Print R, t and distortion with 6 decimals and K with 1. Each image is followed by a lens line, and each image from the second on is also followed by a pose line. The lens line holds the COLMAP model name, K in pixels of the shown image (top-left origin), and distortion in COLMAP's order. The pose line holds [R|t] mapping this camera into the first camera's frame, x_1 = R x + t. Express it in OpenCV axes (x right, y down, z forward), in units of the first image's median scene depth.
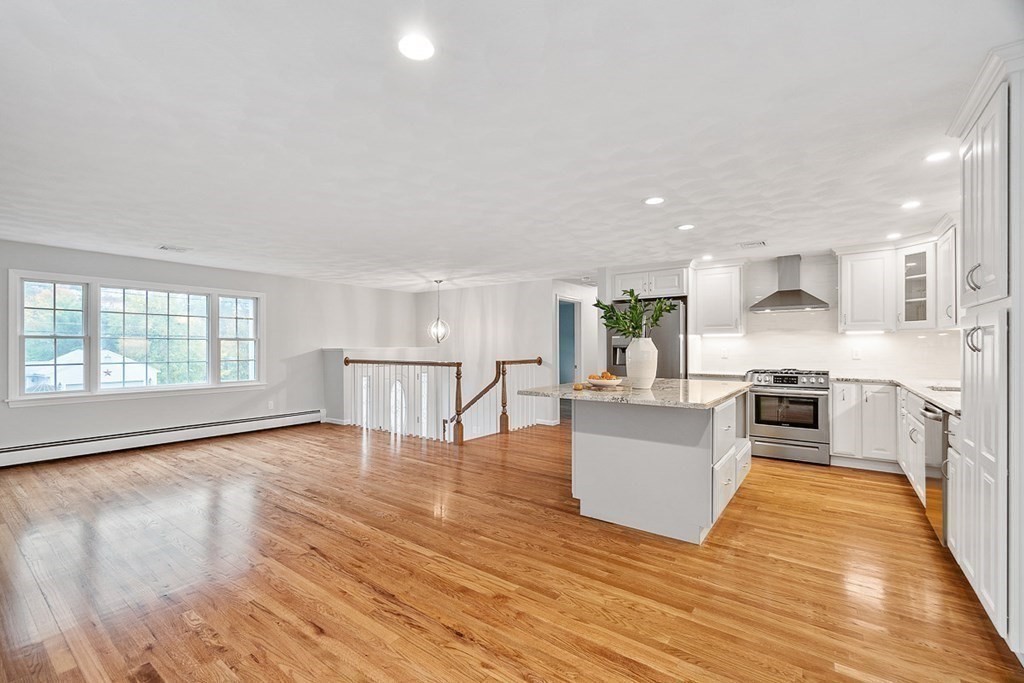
lens RADIAL K [[446.4, 0, 502.9], [0, 446.4, 343.9], [0, 0, 1]] dist [-0.003688, -0.000391]
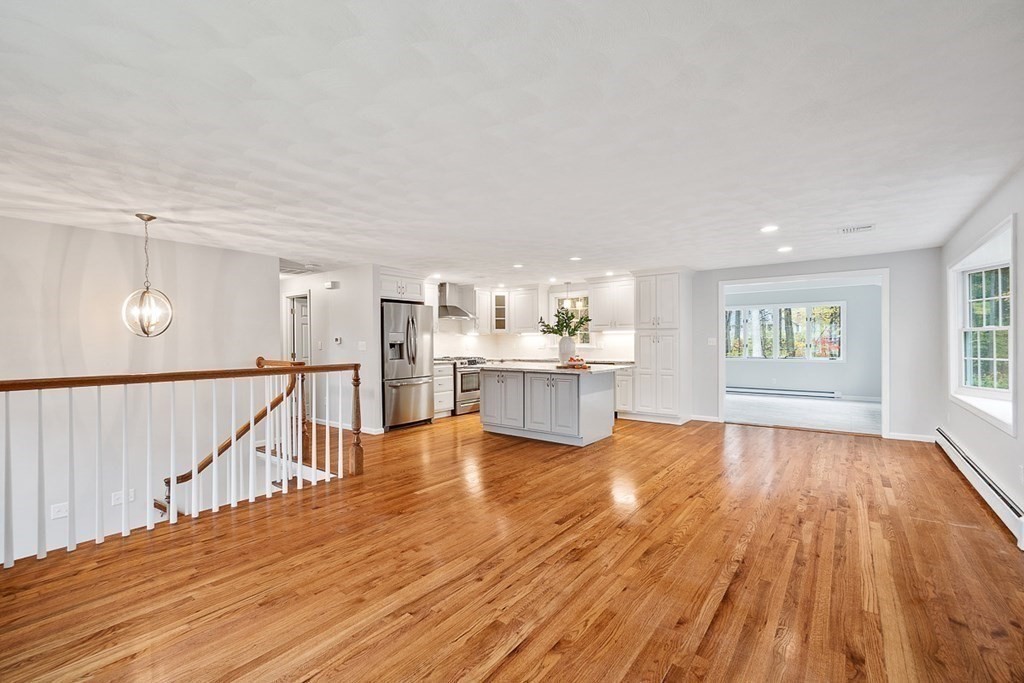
lens RADIAL K [[446.4, 0, 502.9], [0, 446.4, 343.9], [0, 0, 1]] dist [-0.003688, -0.000391]
pose [[0.013518, -0.003047, 0.999904, -0.974069], [-0.000641, 0.999995, 0.003056, 0.006695], [-0.999908, -0.000682, 0.013516, 0.863543]]
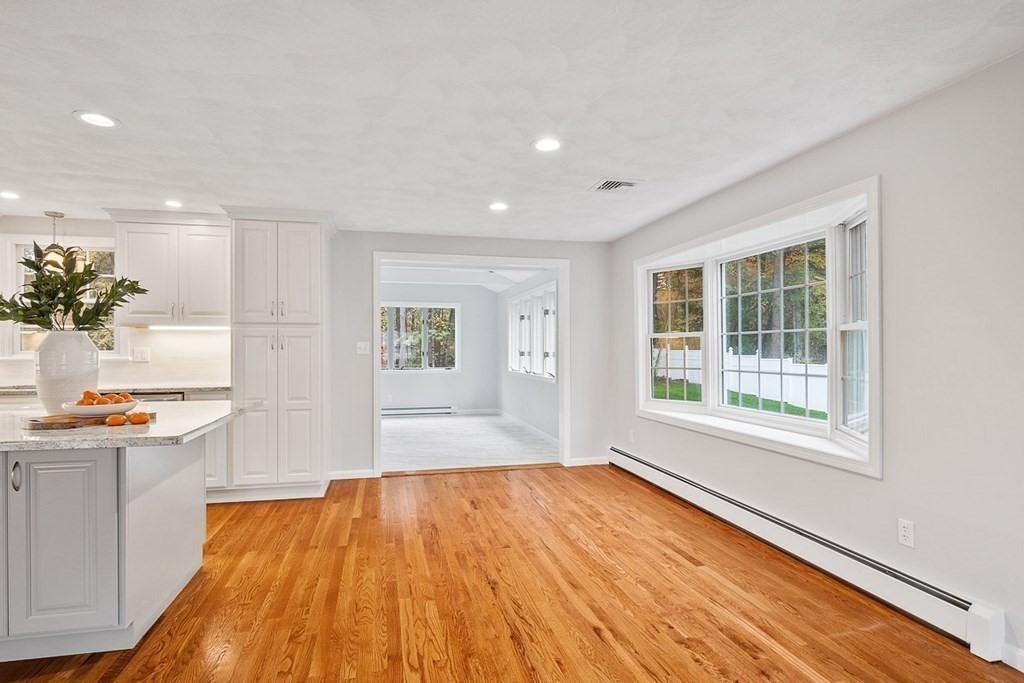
lens RADIAL K [[514.1, 0, 497.4], [0, 514.1, 349.1], [0, 0, 1]] dist [-0.003772, -0.000233]
pose [[-0.762445, 0.000103, 0.647053, -0.396256], [-0.002531, 0.999992, -0.003141, 0.008330], [-0.647048, -0.004032, -0.762438, 0.814385]]
